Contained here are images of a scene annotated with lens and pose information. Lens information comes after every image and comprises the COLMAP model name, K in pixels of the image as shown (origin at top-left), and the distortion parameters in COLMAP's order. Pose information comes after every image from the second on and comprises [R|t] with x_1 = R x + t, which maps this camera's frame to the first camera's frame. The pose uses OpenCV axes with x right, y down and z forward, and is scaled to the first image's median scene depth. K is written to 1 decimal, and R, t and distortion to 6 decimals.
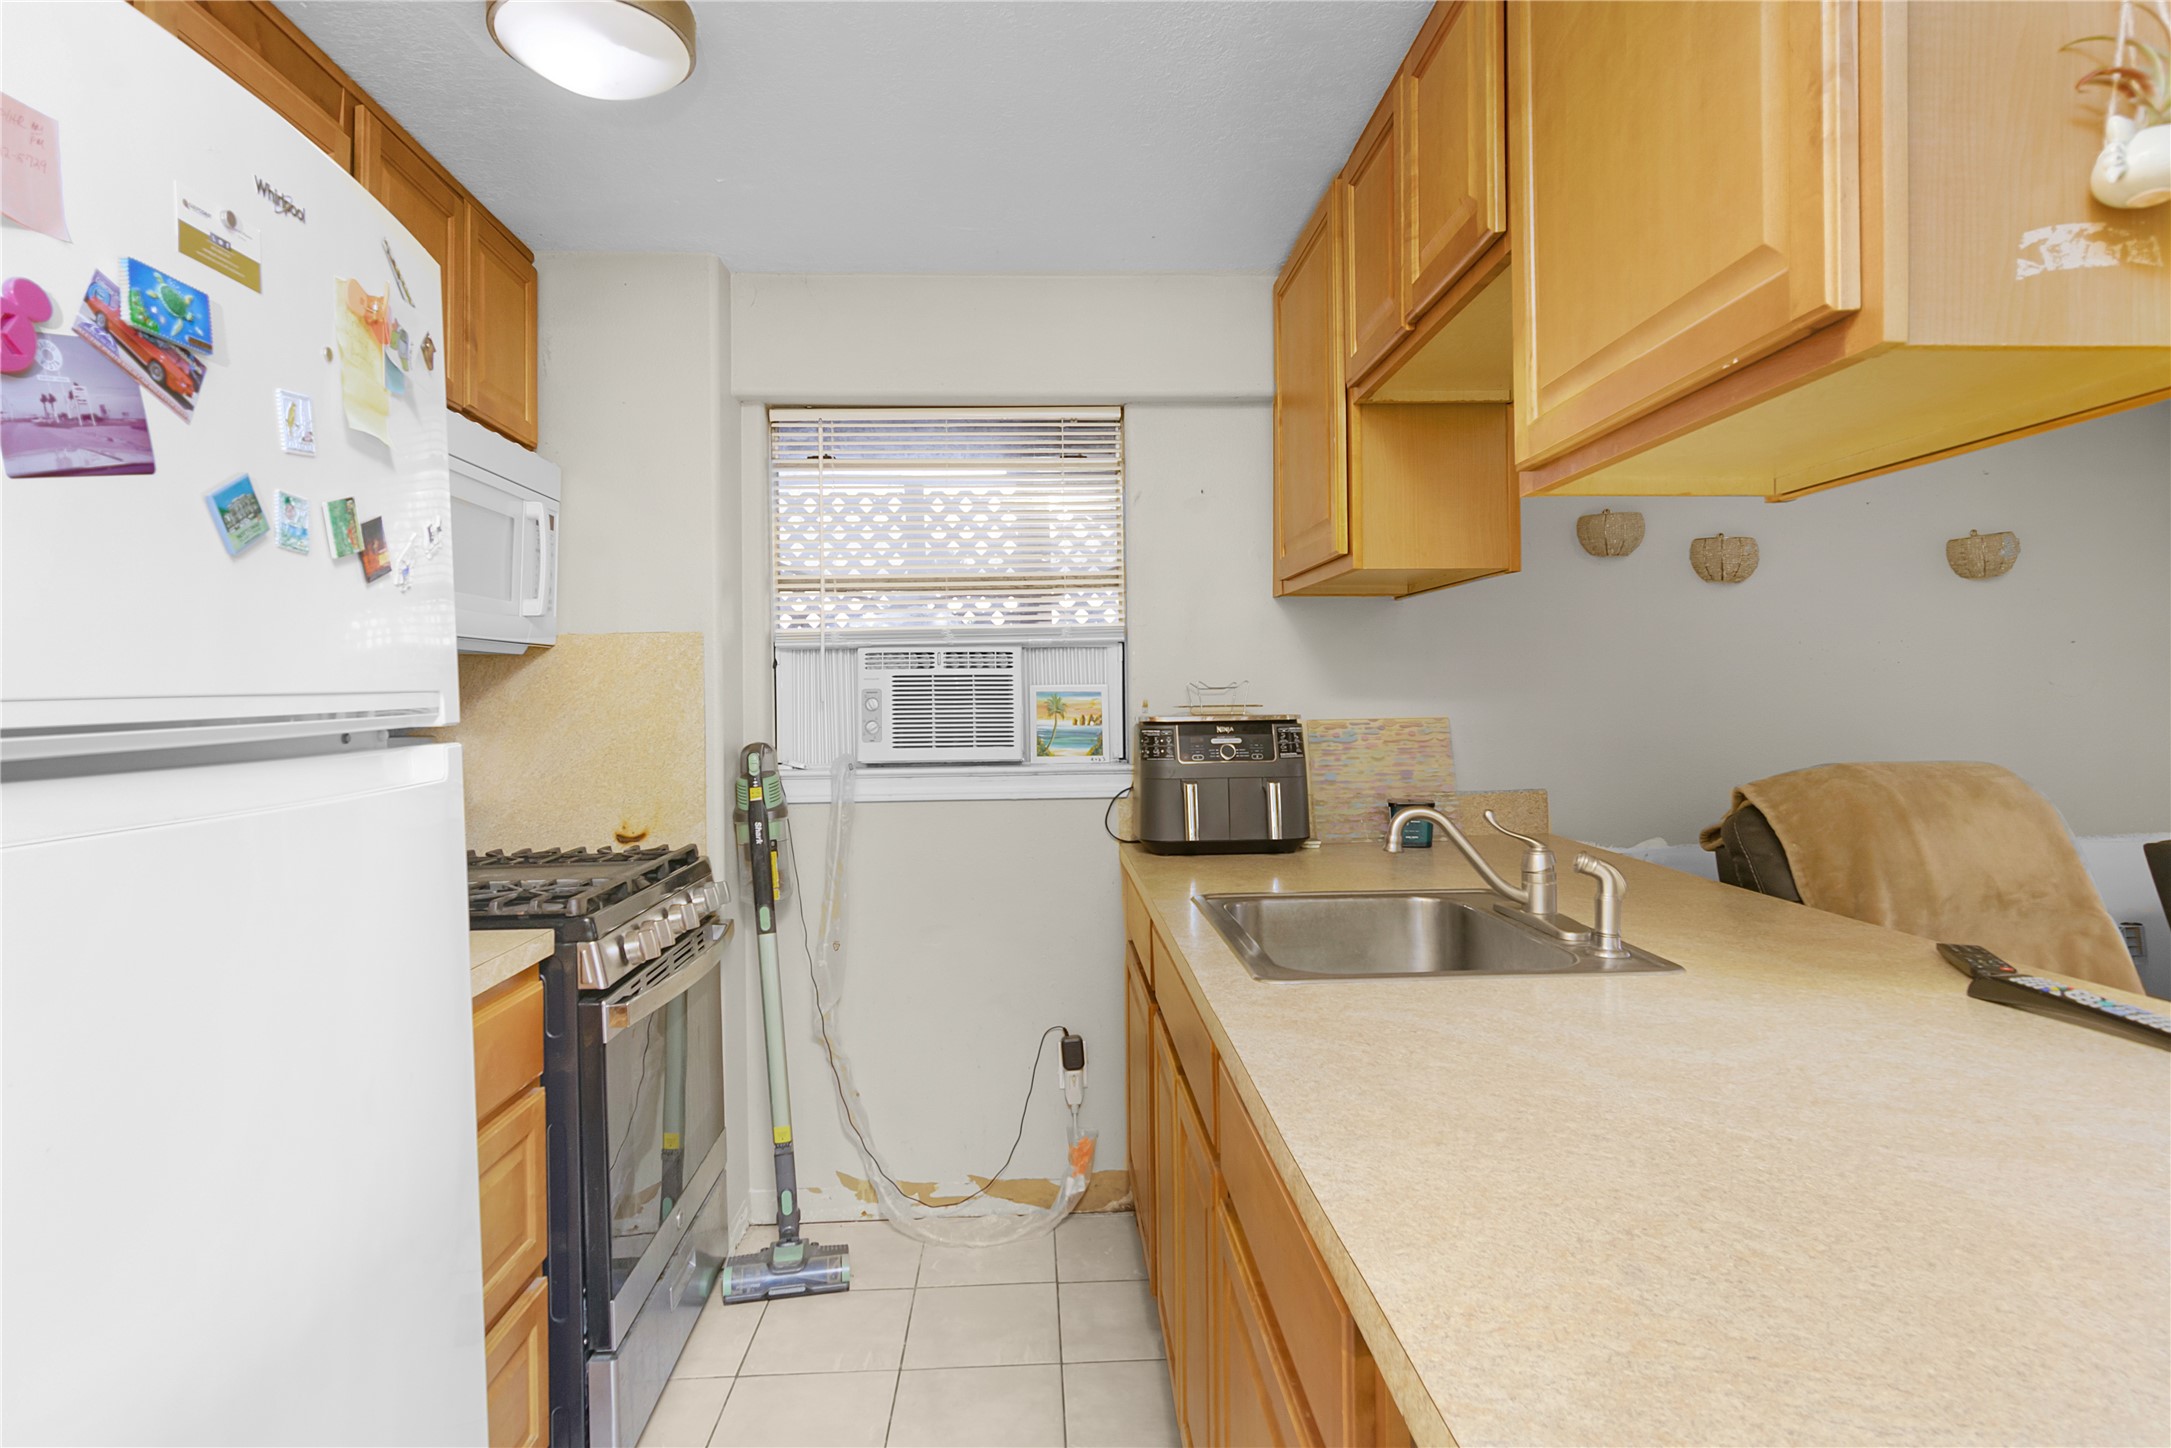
lens RADIAL K [[1137.2, 0, 1085.0], [0, 1137.2, 690.6], [0, 0, 1]] dist [0.001646, 0.002008]
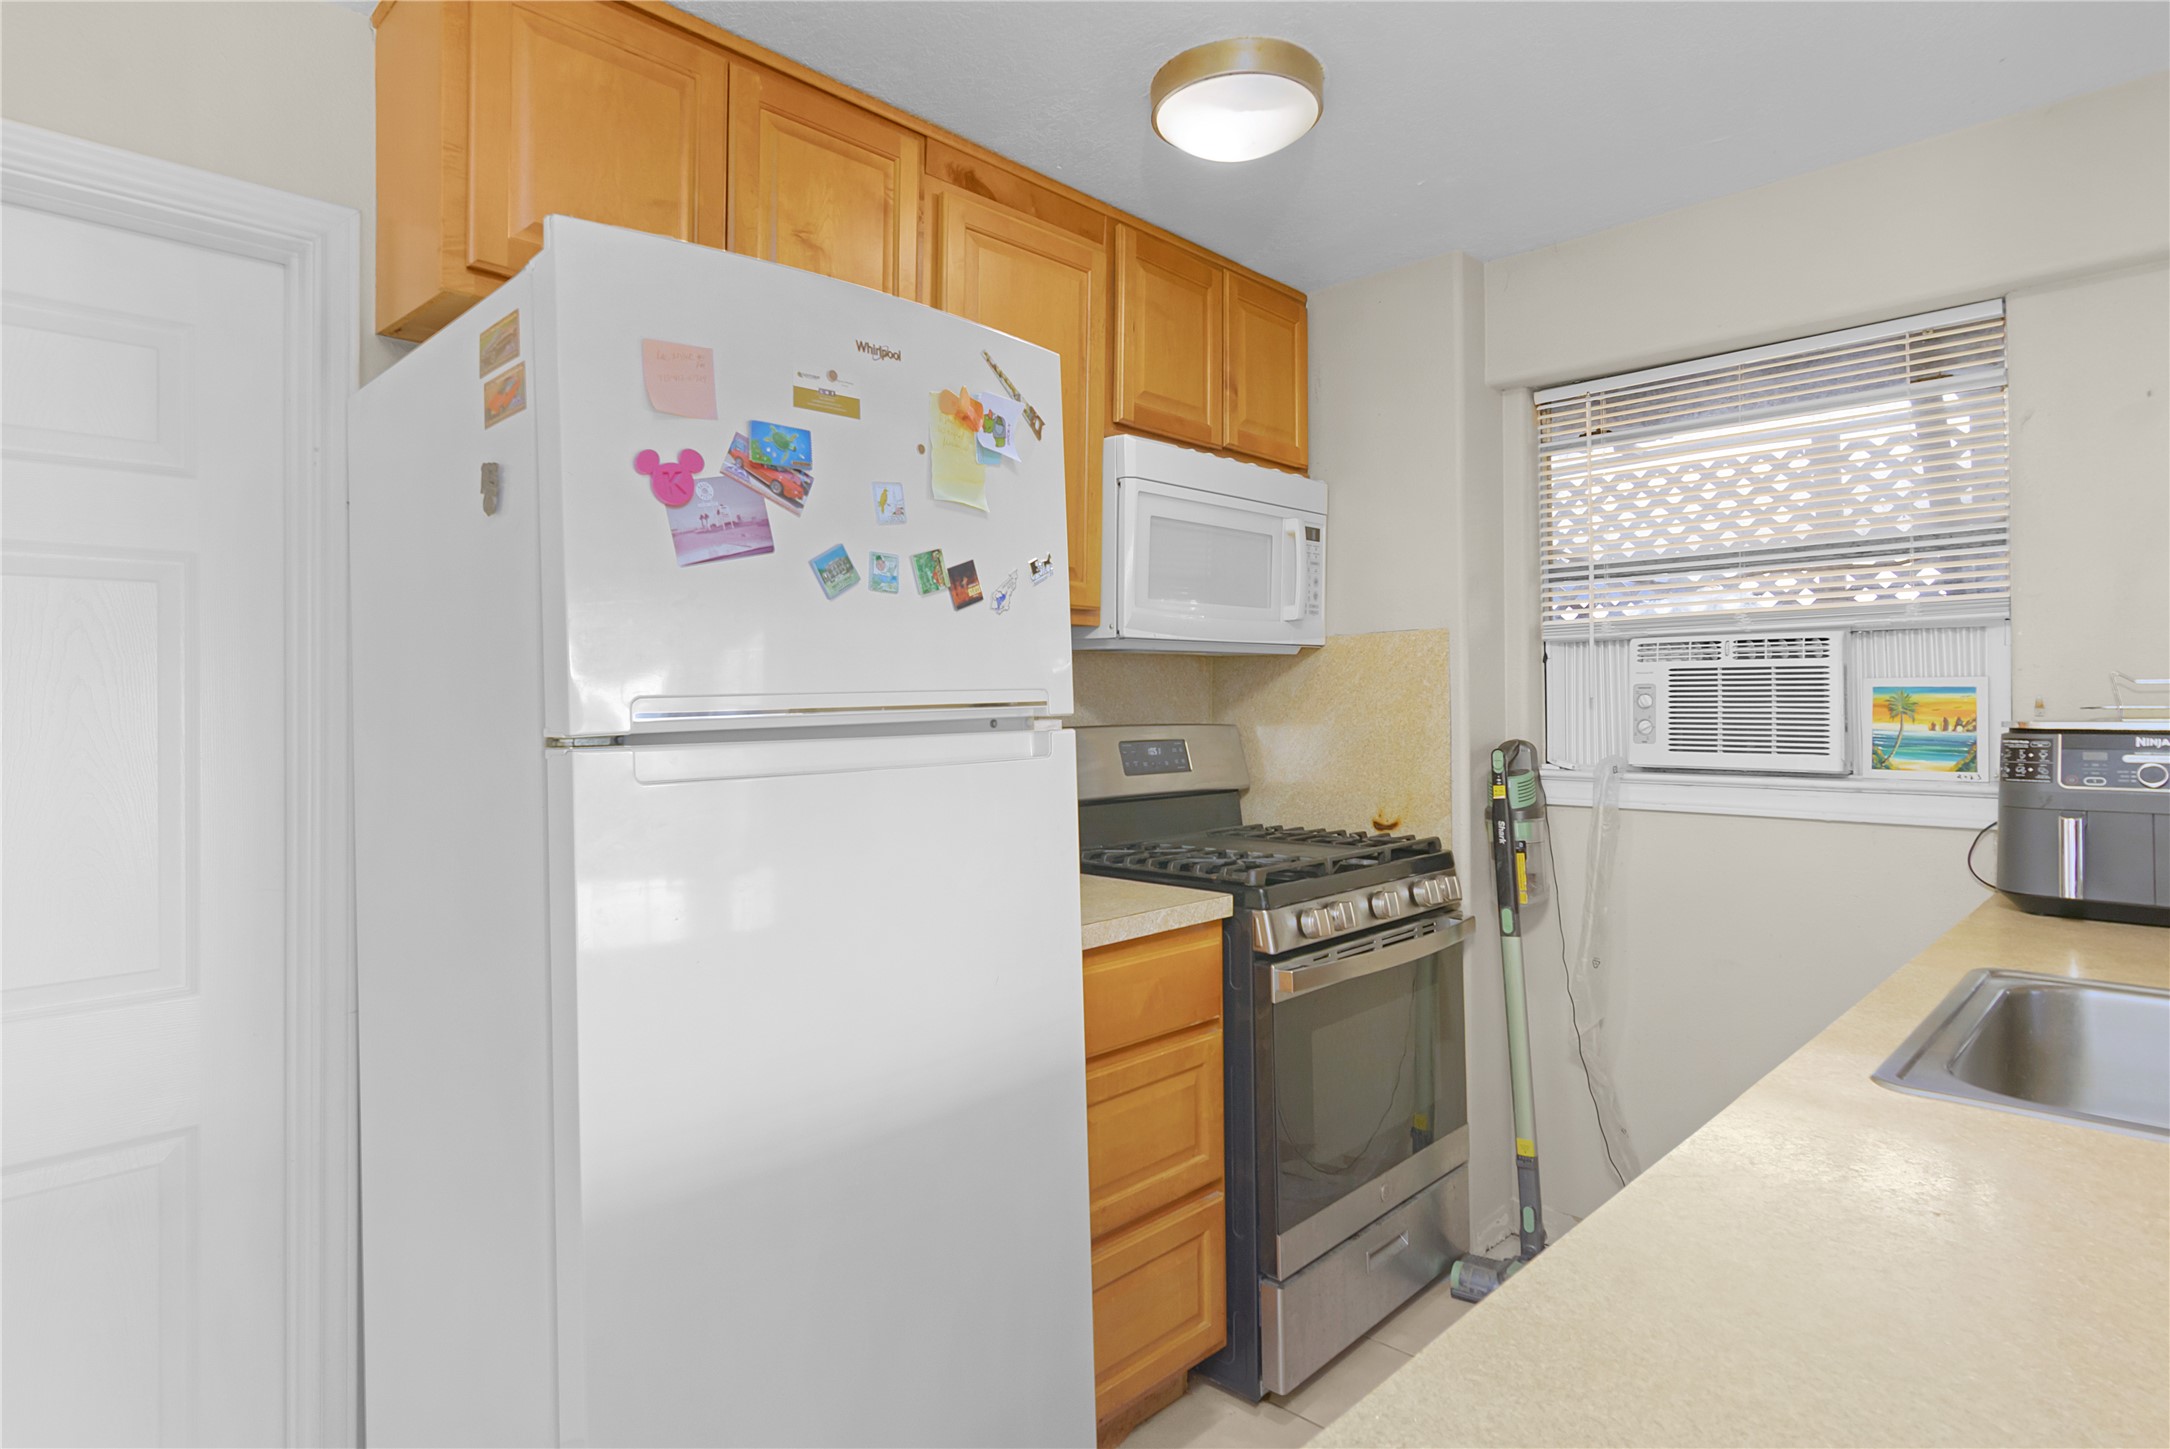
lens RADIAL K [[1153.1, 0, 1087.6], [0, 1153.1, 693.1], [0, 0, 1]] dist [-0.001115, 0.000760]
pose [[0.686125, 0.003410, -0.727475, 0.188437], [0.002235, 0.999974, 0.006795, -0.001547], [0.727480, -0.006288, 0.686100, 0.063986]]
